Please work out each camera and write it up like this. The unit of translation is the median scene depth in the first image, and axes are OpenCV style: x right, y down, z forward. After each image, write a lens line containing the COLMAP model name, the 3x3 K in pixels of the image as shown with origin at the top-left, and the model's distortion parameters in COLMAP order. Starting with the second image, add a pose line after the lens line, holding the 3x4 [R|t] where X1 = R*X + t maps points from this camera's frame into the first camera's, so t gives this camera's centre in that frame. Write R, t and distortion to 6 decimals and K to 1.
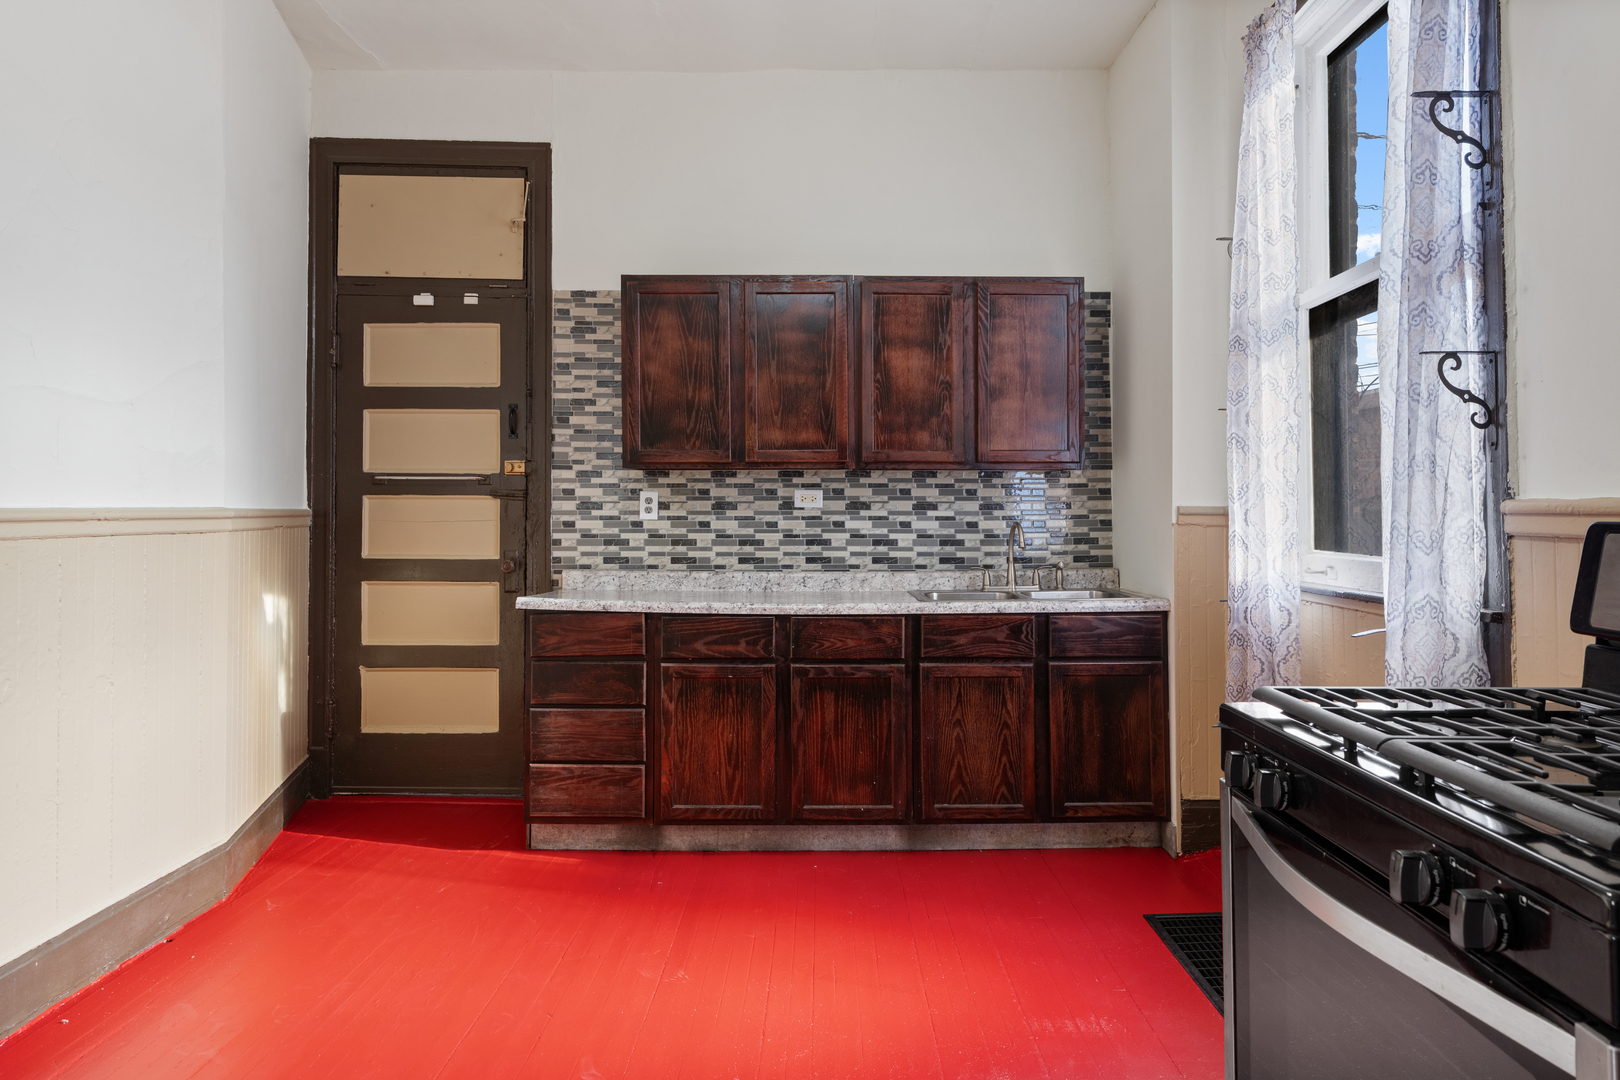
lens RADIAL K [[980.0, 0, 815.0], [0, 980.0, 490.4], [0, 0, 1]] dist [-0.002962, -0.002698]
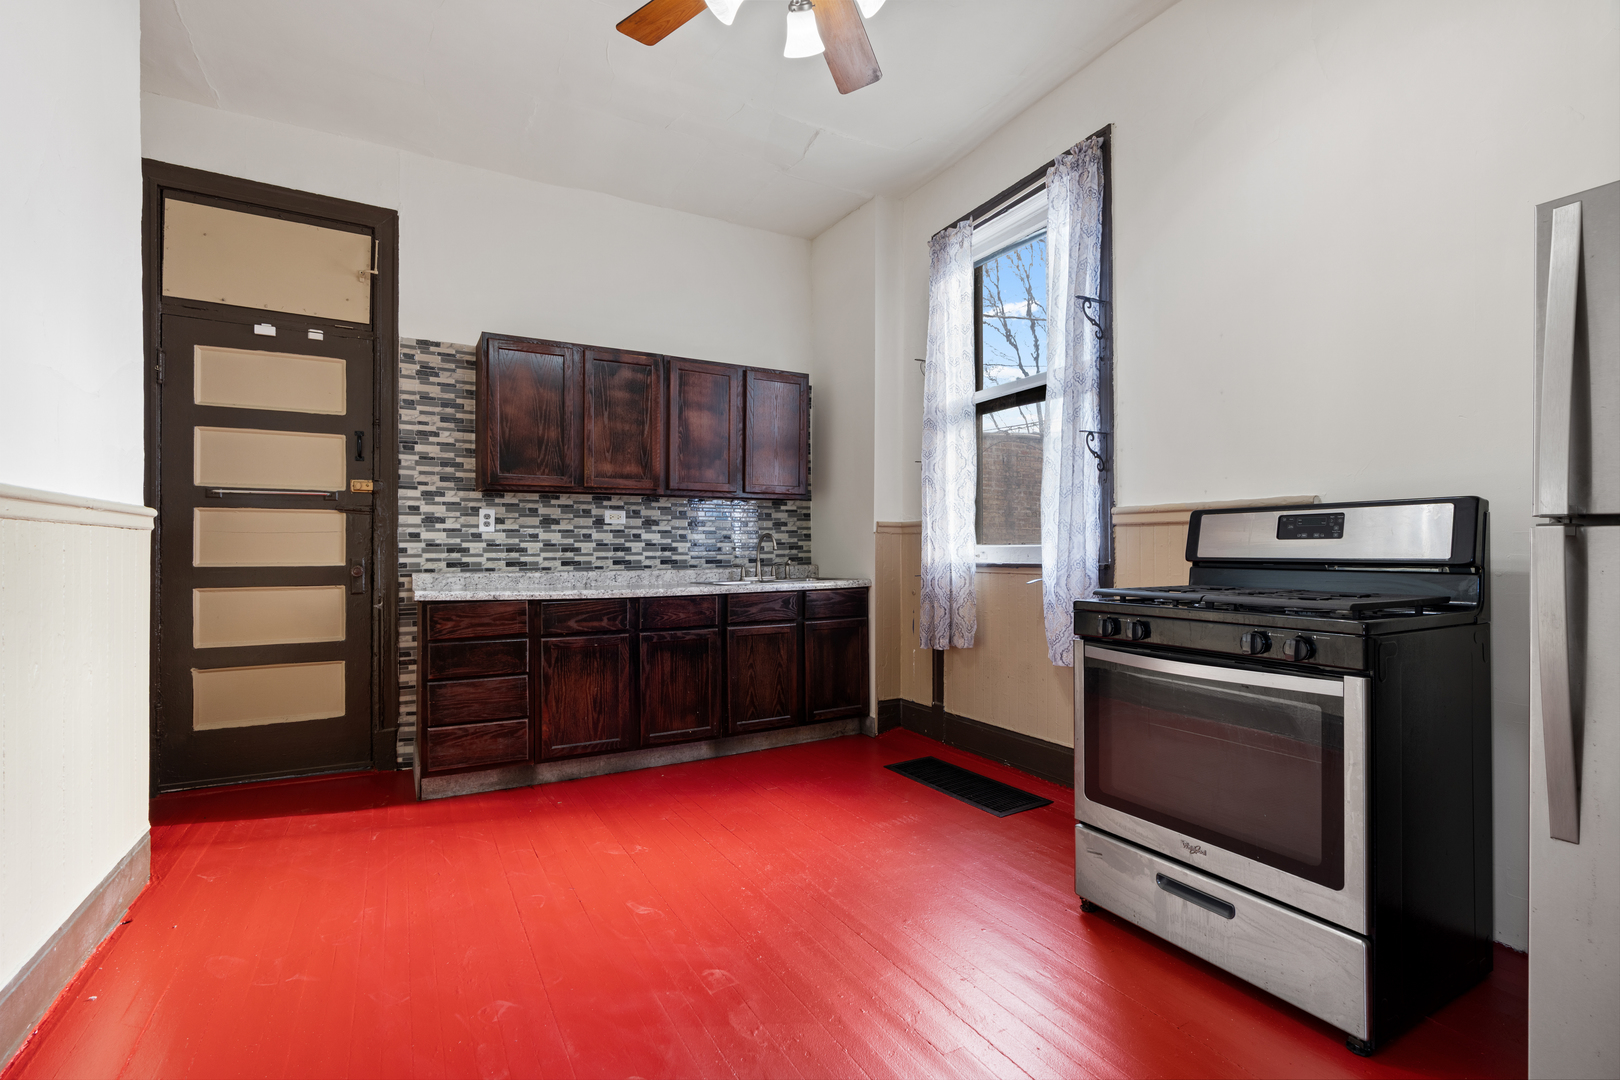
lens RADIAL K [[733.3, 0, 804.6], [0, 733.3, 542.9], [0, 0, 1]] dist [-0.004827, 0.001051]
pose [[0.878645, -0.001879, 0.477471, -0.282287], [-0.004910, 0.999904, 0.012971, 0.032613], [-0.477450, -0.013741, 0.878552, -0.011449]]
